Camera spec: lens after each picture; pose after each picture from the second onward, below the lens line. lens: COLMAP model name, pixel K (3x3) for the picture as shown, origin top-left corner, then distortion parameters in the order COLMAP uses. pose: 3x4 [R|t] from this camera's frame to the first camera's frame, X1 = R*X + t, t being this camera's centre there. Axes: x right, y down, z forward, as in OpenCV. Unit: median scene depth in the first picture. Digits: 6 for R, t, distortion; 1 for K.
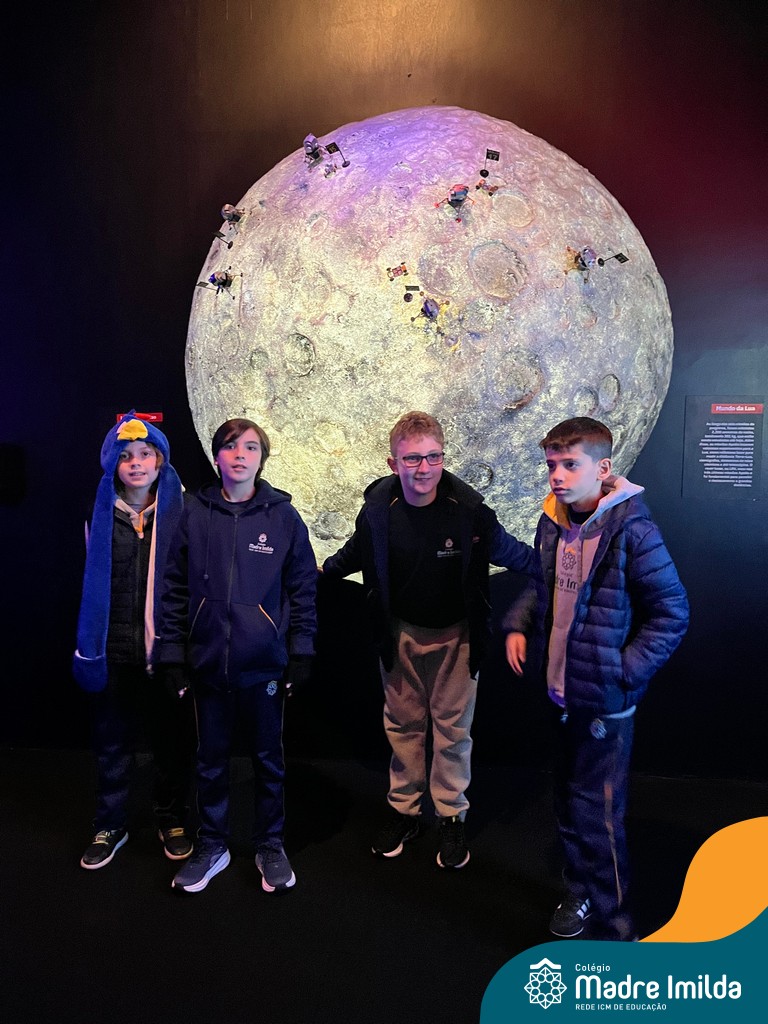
lens RADIAL K [[779.2, 0, 377.8], [0, 779.2, 516.2], [0, 0, 1]] dist [0.048551, -0.063923]
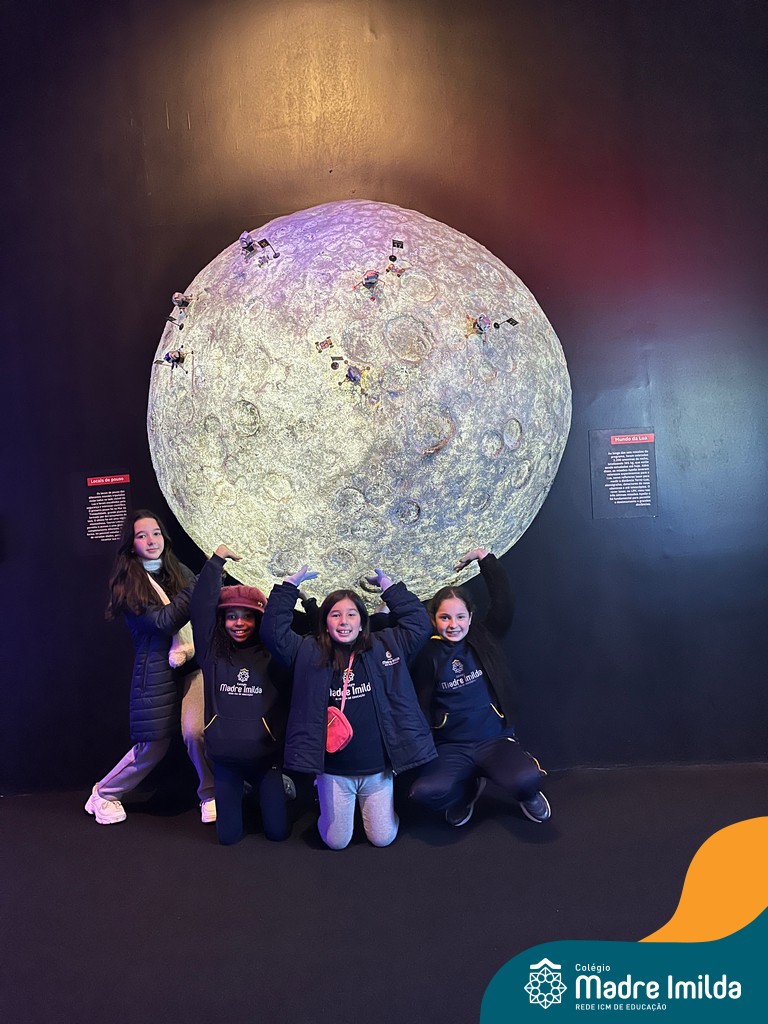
lens RADIAL K [[779.2, 0, 390.4], [0, 779.2, 516.0], [0, 0, 1]] dist [0.048551, -0.063923]
pose [[0.996407, -0.067957, 0.050543, 0.044116], [0.070605, 0.996117, -0.052589, 0.014577], [-0.046773, 0.055968, 0.997336, -0.158814]]
